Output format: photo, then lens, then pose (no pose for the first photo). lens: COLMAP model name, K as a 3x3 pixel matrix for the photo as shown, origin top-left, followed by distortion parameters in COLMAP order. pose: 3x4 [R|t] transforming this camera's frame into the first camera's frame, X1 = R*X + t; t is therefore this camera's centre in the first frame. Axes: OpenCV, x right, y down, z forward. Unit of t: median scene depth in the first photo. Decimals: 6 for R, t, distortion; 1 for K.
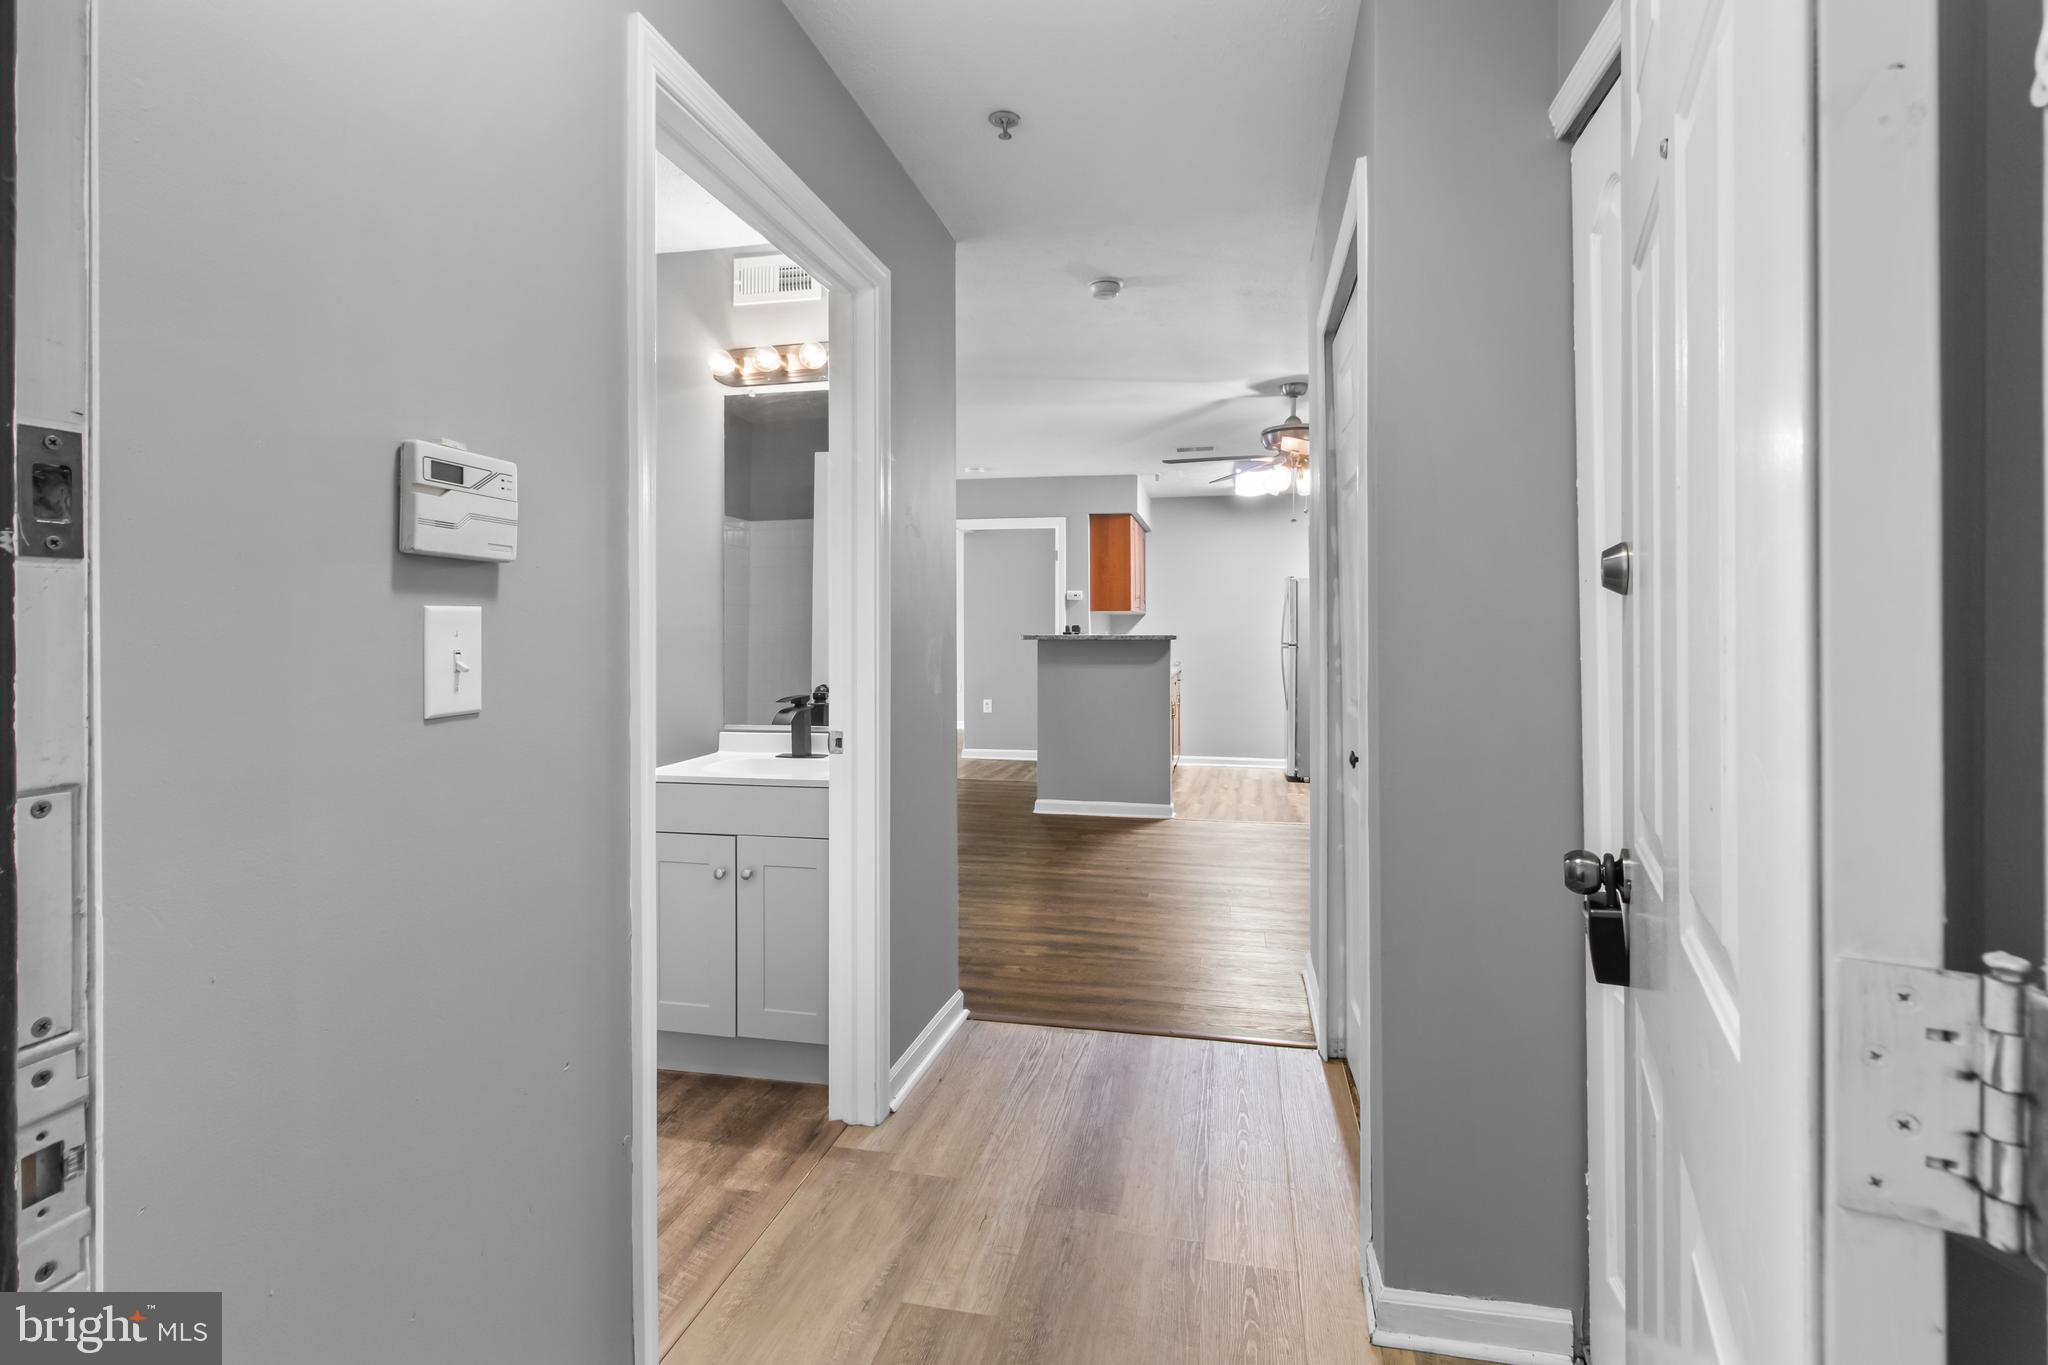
lens RADIAL K [[912.3, 0, 1022.6], [0, 912.3, 633.2], [0, 0, 1]] dist [0.000229, -0.000054]
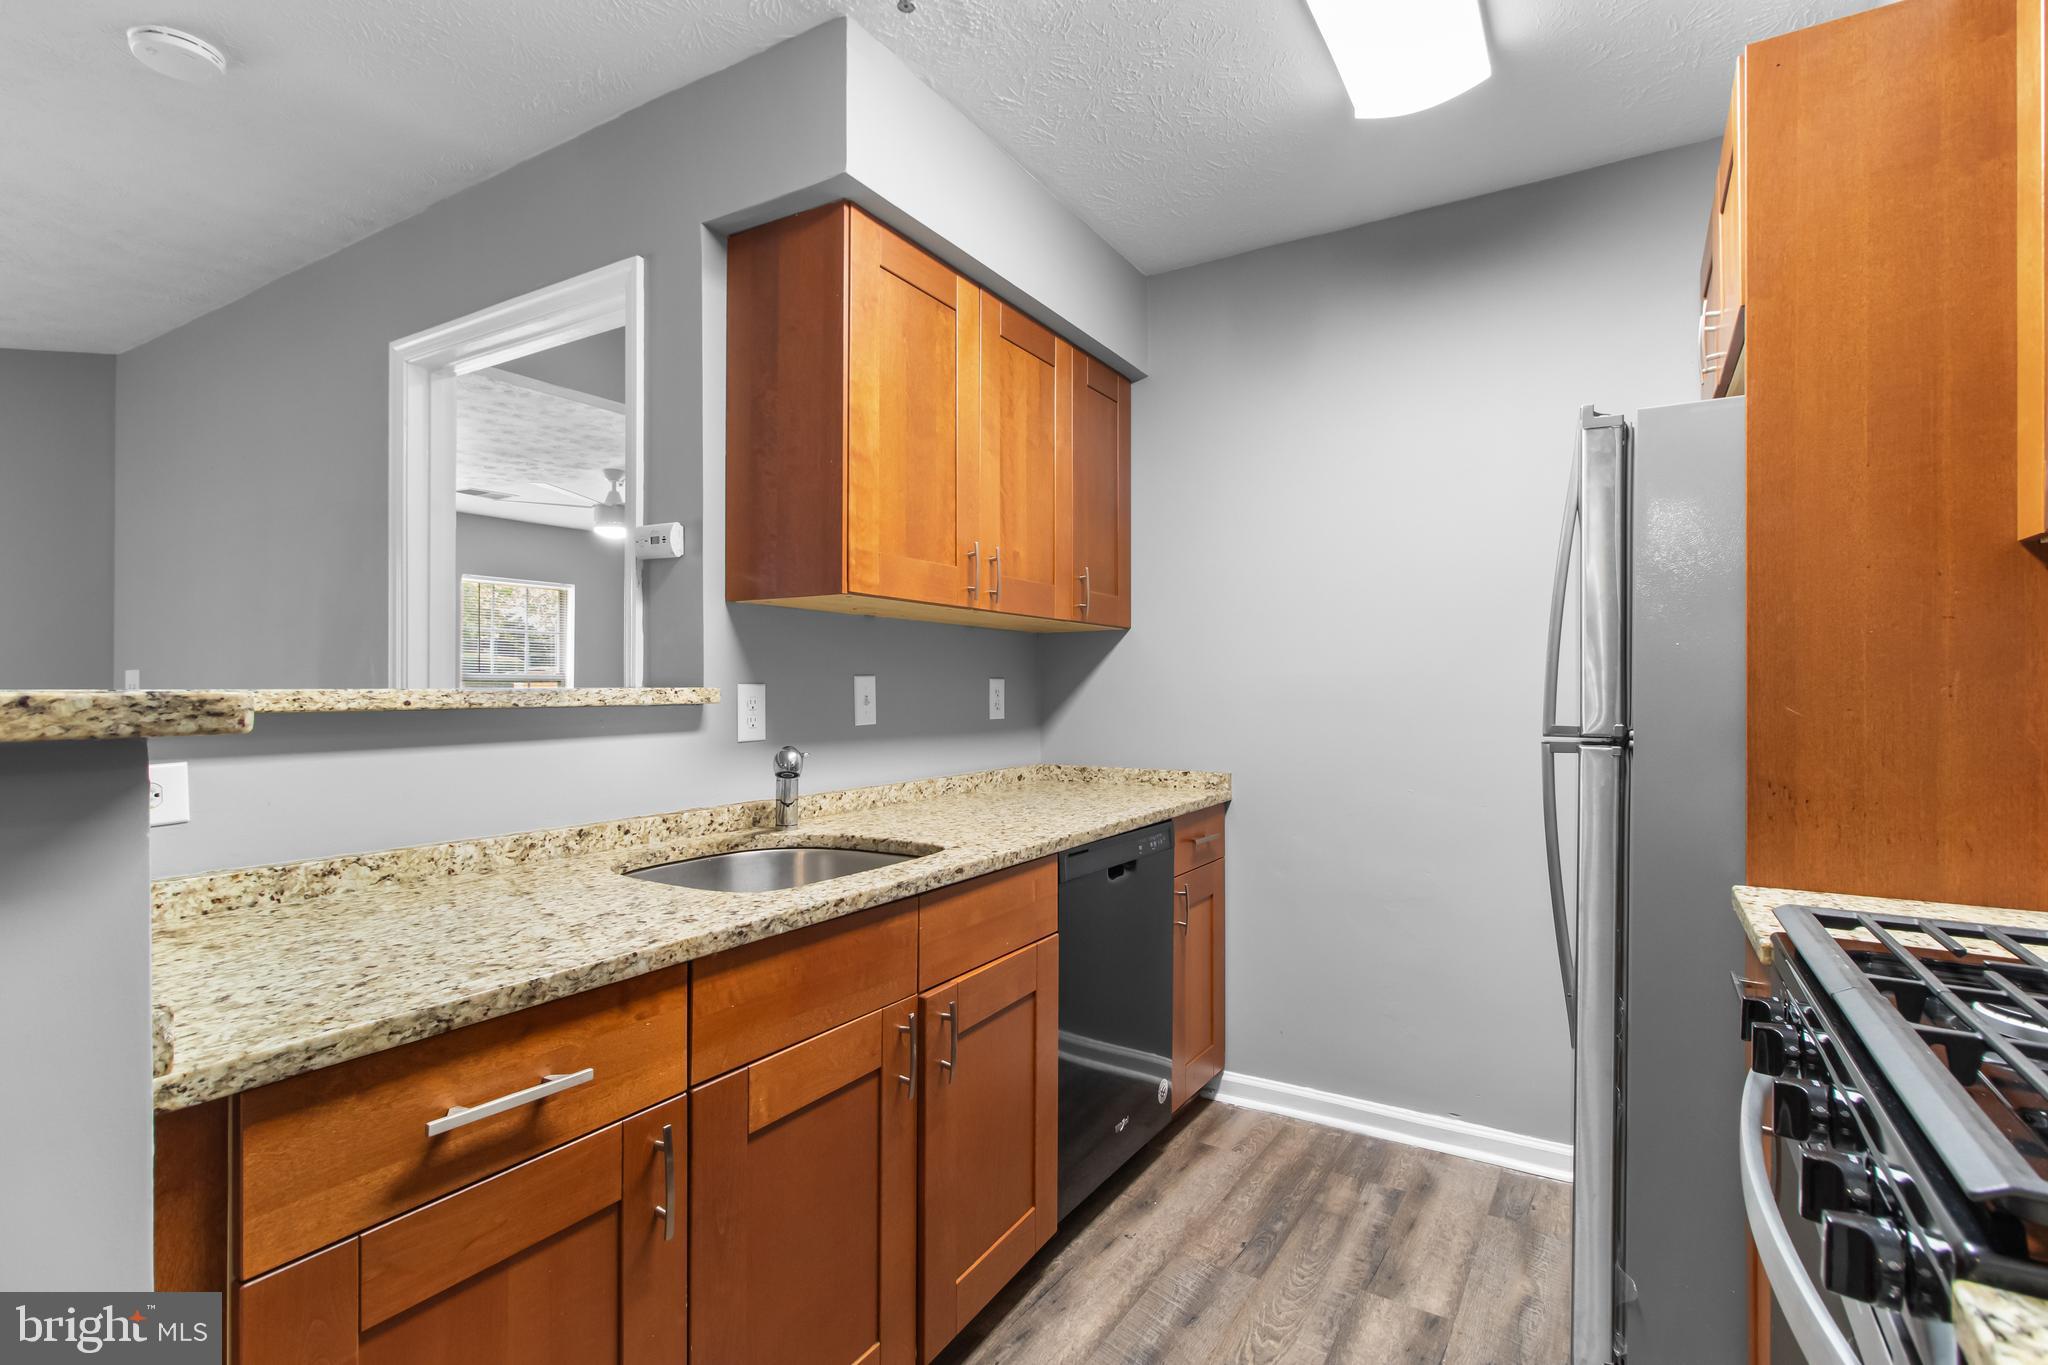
lens RADIAL K [[977.1, 0, 1027.9], [0, 977.1, 684.4], [0, 0, 1]] dist [-0.000556, 0.000111]
pose [[0.951446, -0.000568, -0.307816, 0.245239], [0.000877, 0.999999, 0.000865, -0.000421], [0.307815, -0.001093, 0.951445, 0.761995]]
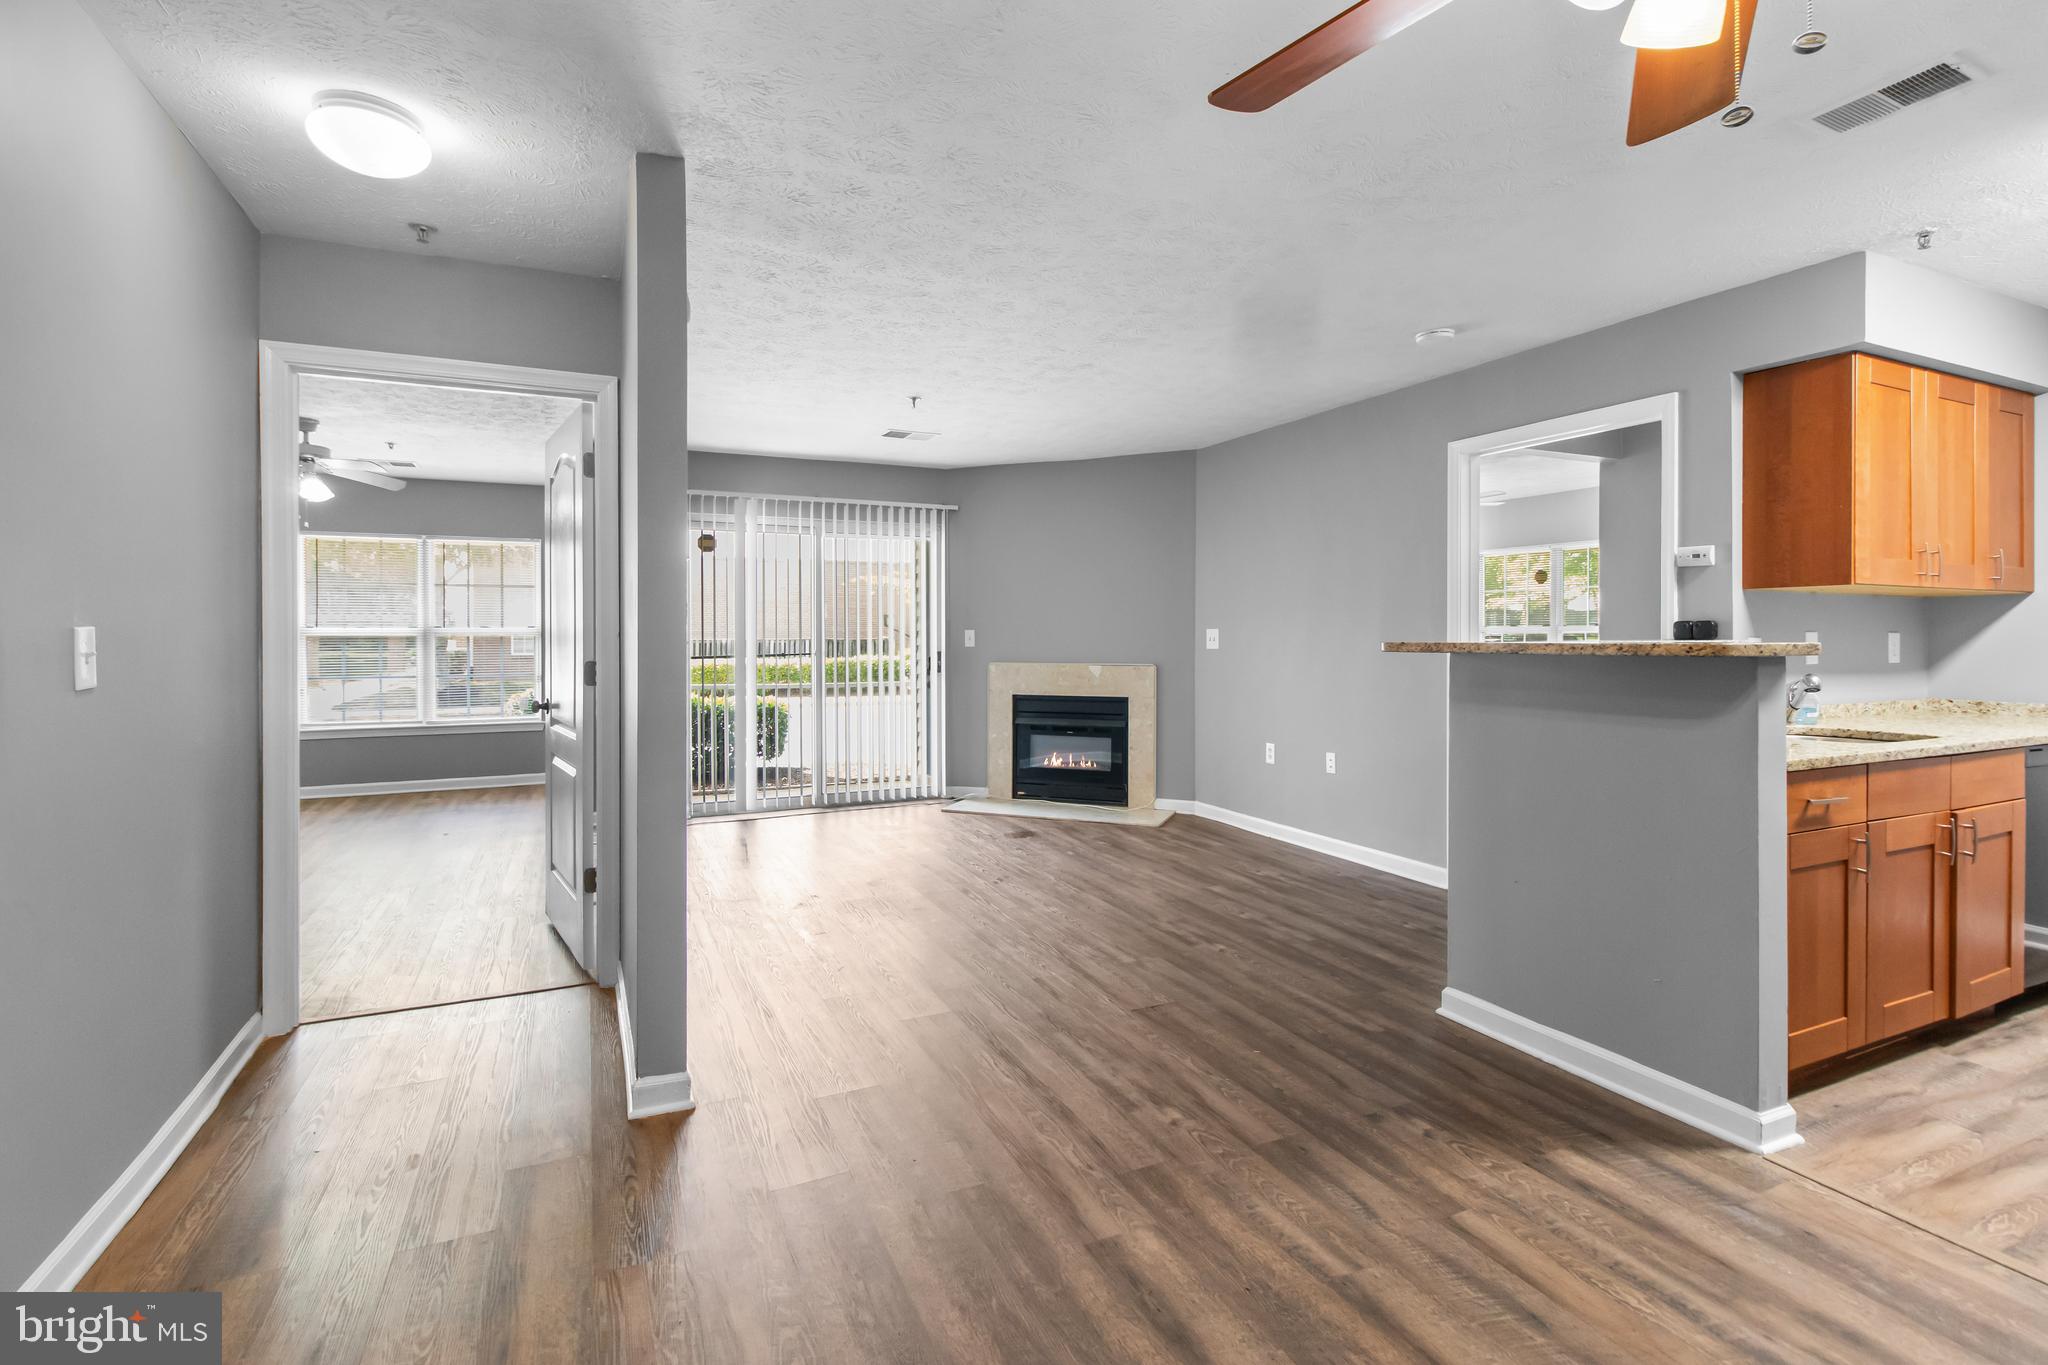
lens RADIAL K [[949.3, 0, 1026.9], [0, 949.3, 640.1], [0, 0, 1]] dist [-0.000082, 0.000005]
pose [[0.618749, 0.002318, -0.785586, 0.224497], [0.003564, 0.999977, 0.005758, -0.003070], [0.785581, -0.006363, 0.618726, 0.434835]]
